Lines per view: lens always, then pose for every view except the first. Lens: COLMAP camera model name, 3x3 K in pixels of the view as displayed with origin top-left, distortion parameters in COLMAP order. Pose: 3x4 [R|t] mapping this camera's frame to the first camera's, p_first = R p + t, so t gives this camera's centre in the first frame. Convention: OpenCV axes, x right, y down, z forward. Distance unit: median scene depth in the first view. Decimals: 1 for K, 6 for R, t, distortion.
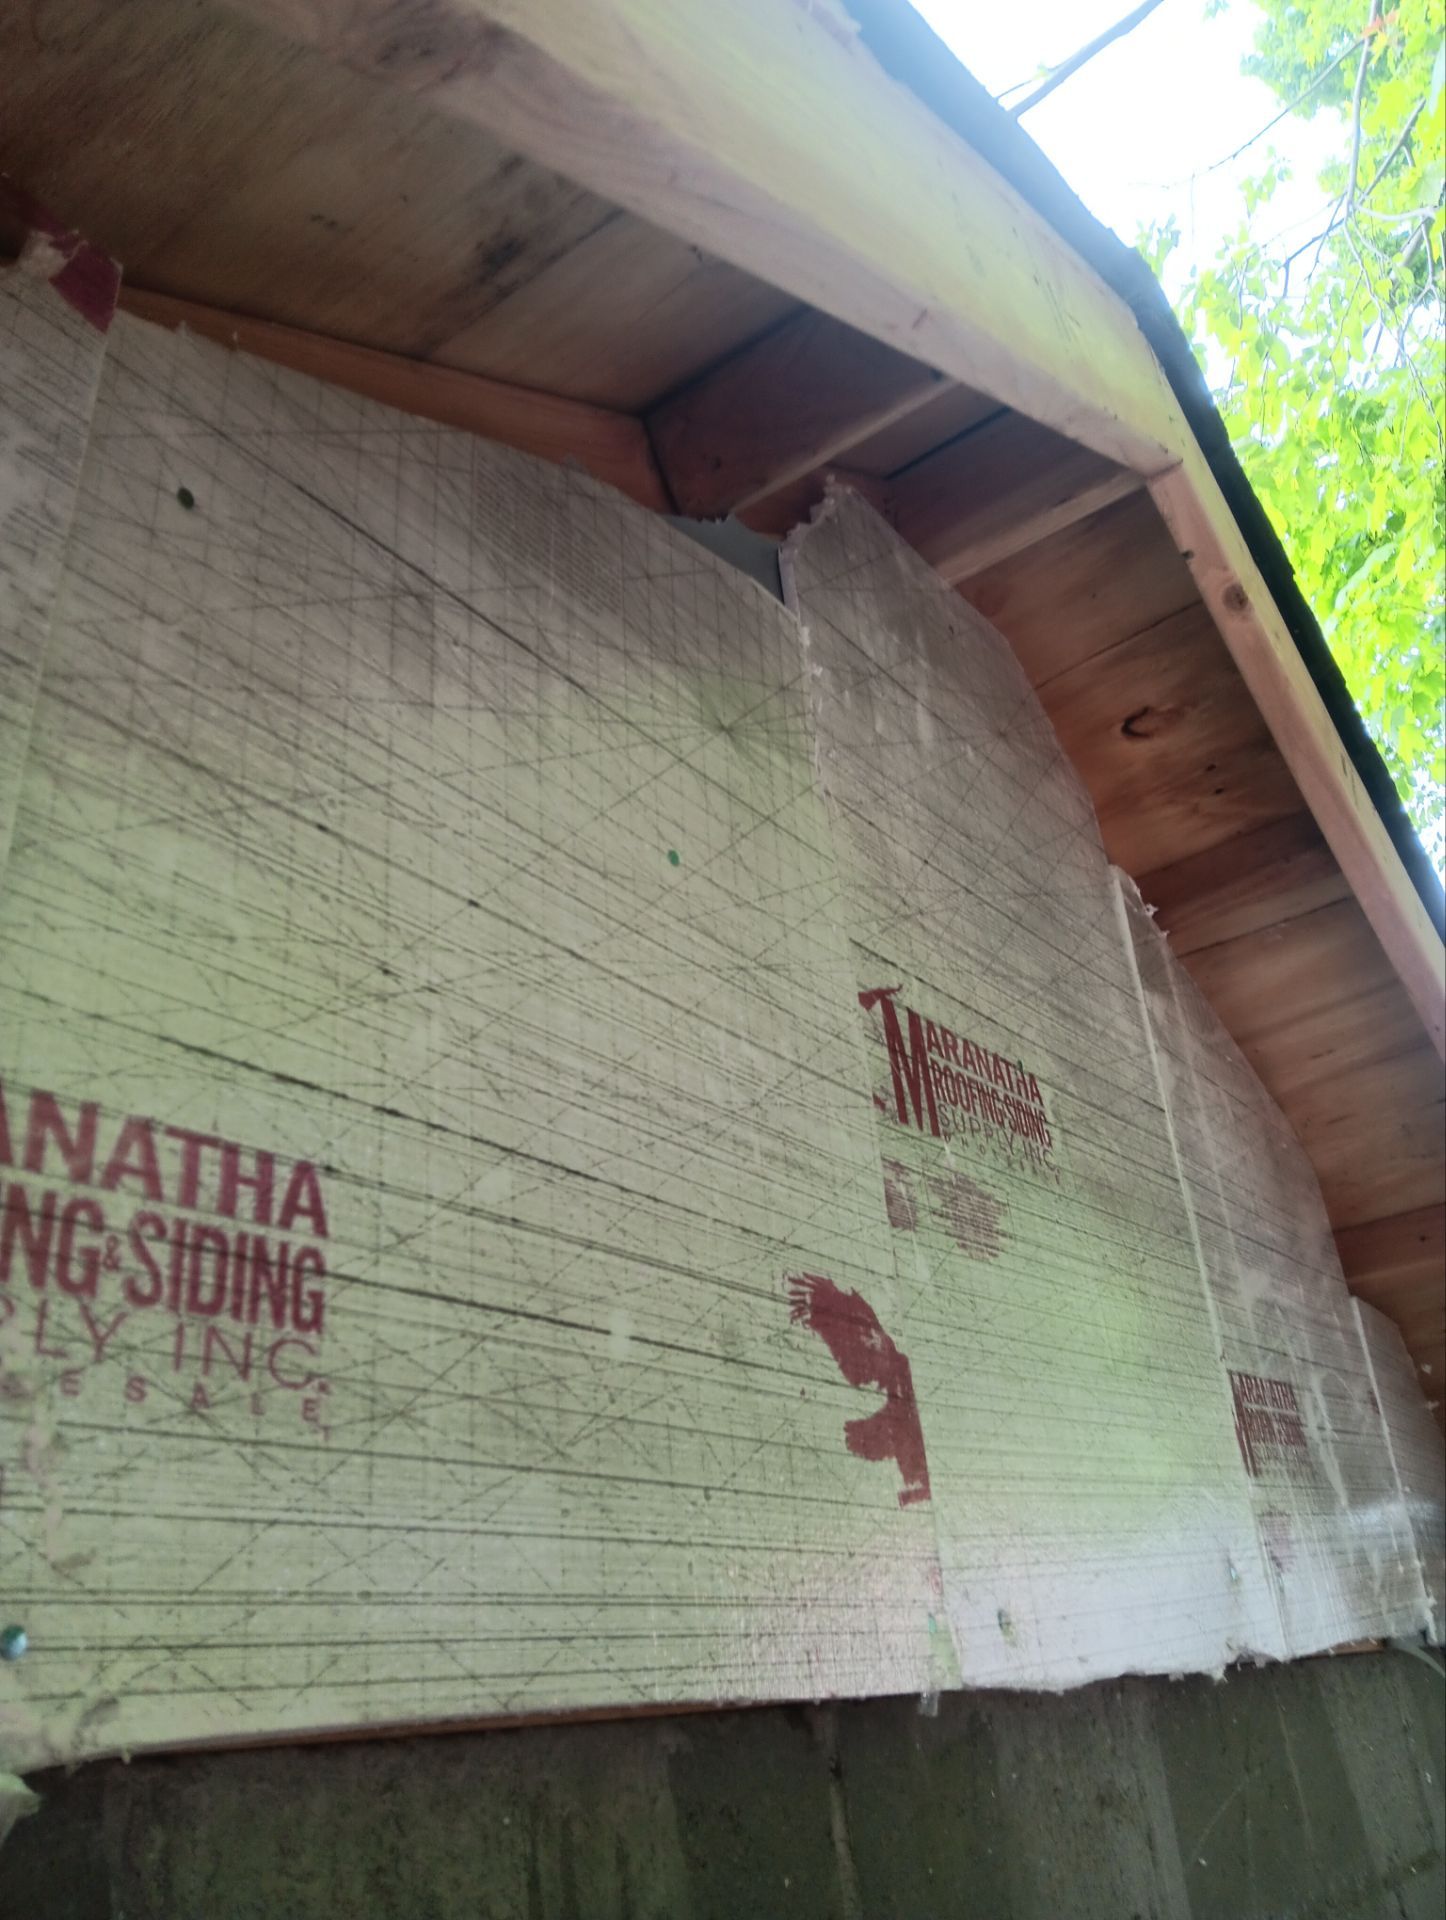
lens RADIAL K [[1463.4, 0, 733.6], [0, 1463.4, 971.4], [0, 0, 1]] dist [0.035167, -0.095797]
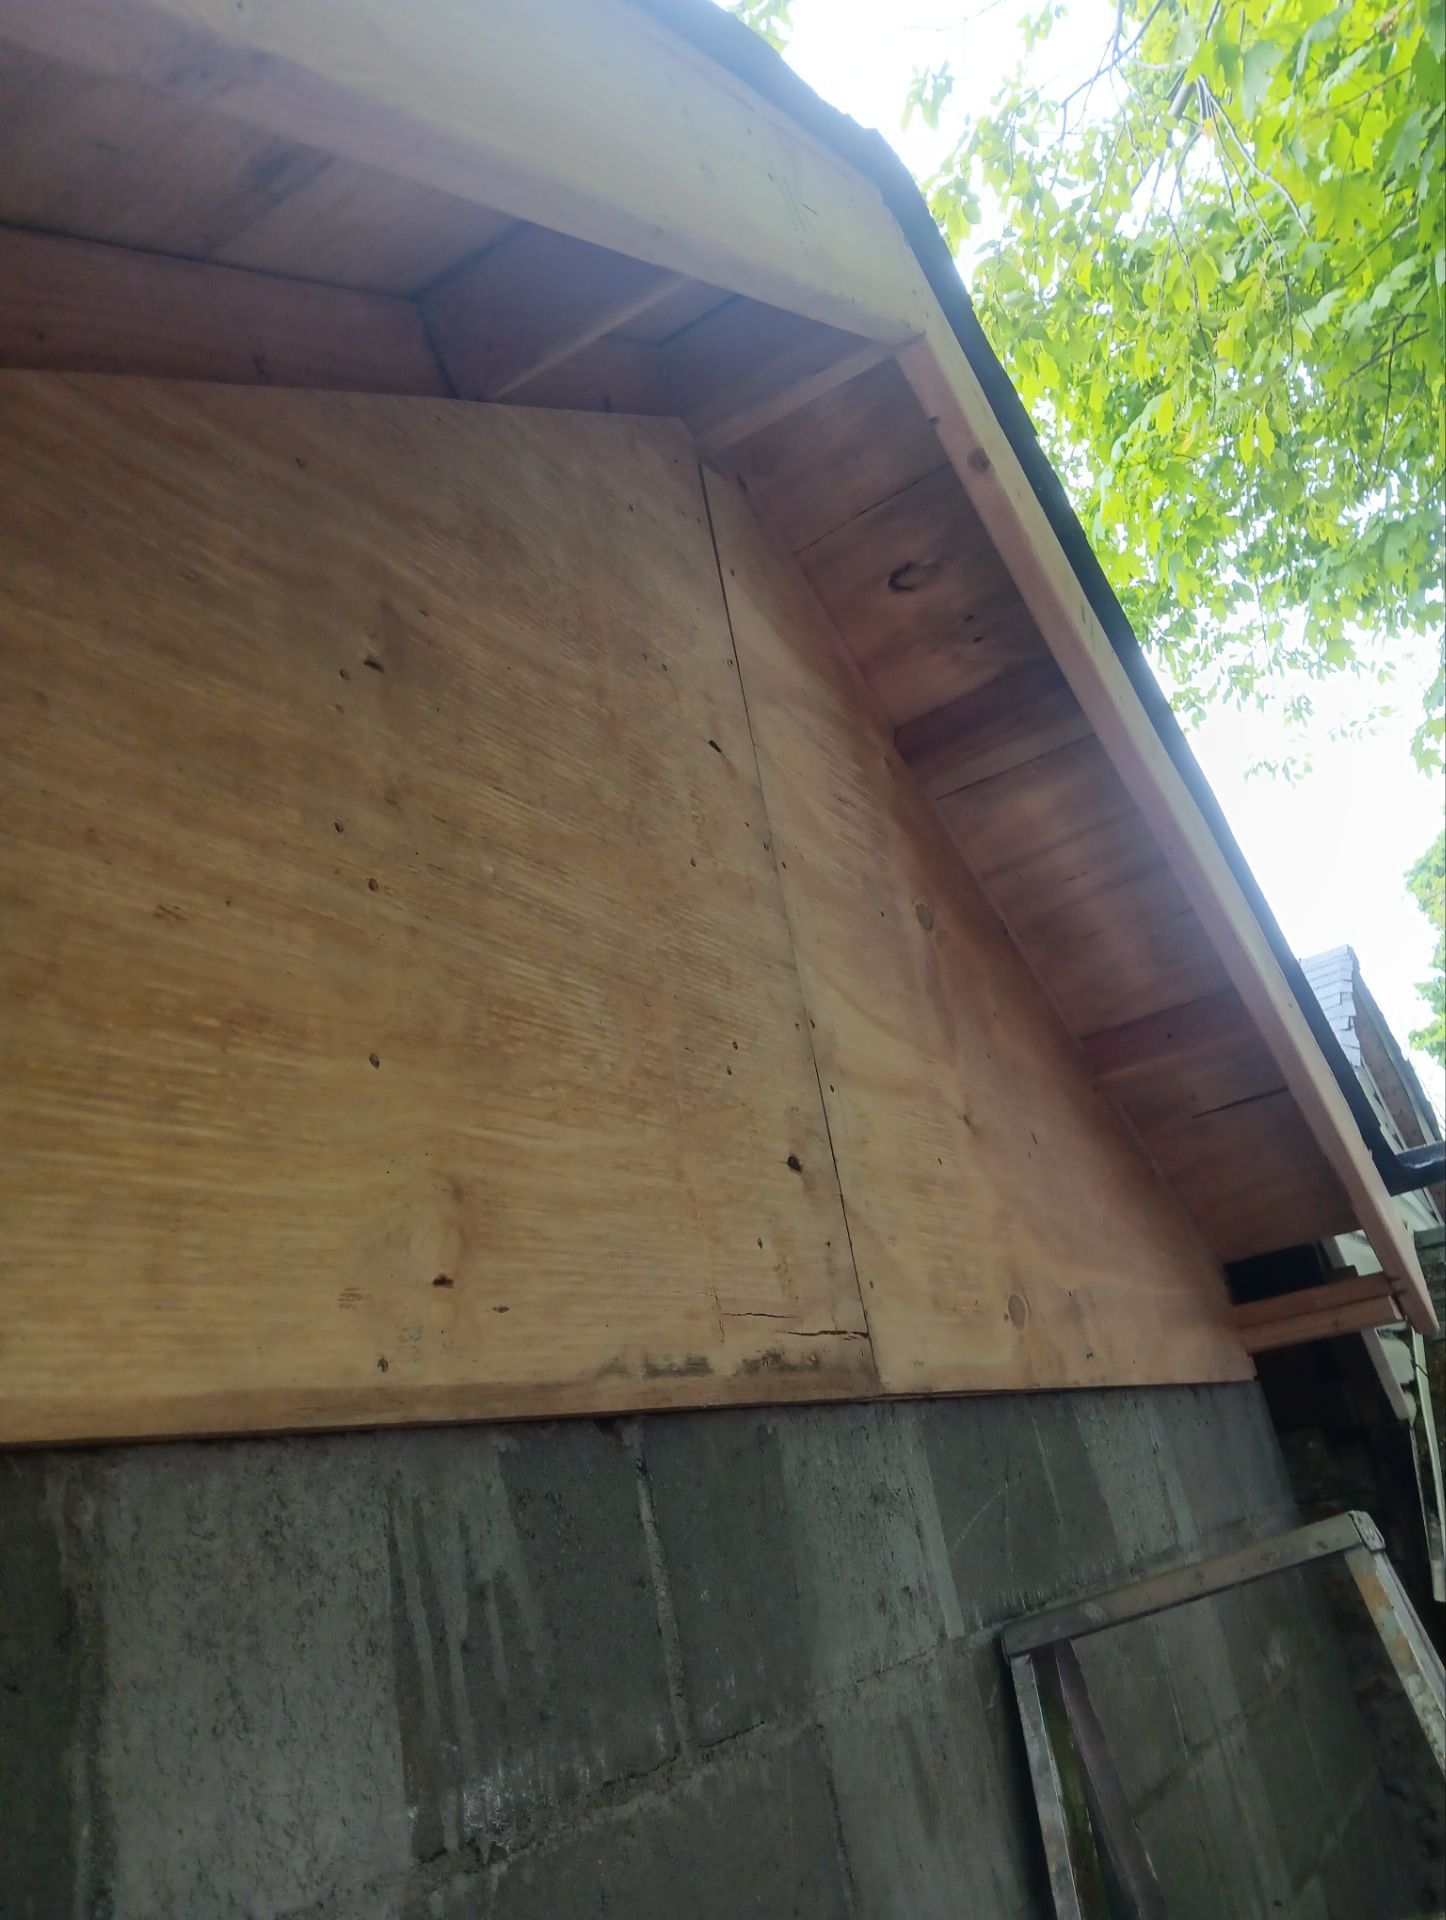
lens RADIAL K [[1483.9, 0, 723.0], [0, 1483.9, 960.0], [0, 0, 1]] dist [-0.025179, -0.001002]
pose [[0.992813, -0.055383, 0.106088, 0.020409], [0.046049, 0.995011, 0.088498, 0.012116], [-0.110460, -0.082977, 0.990411, -0.131906]]
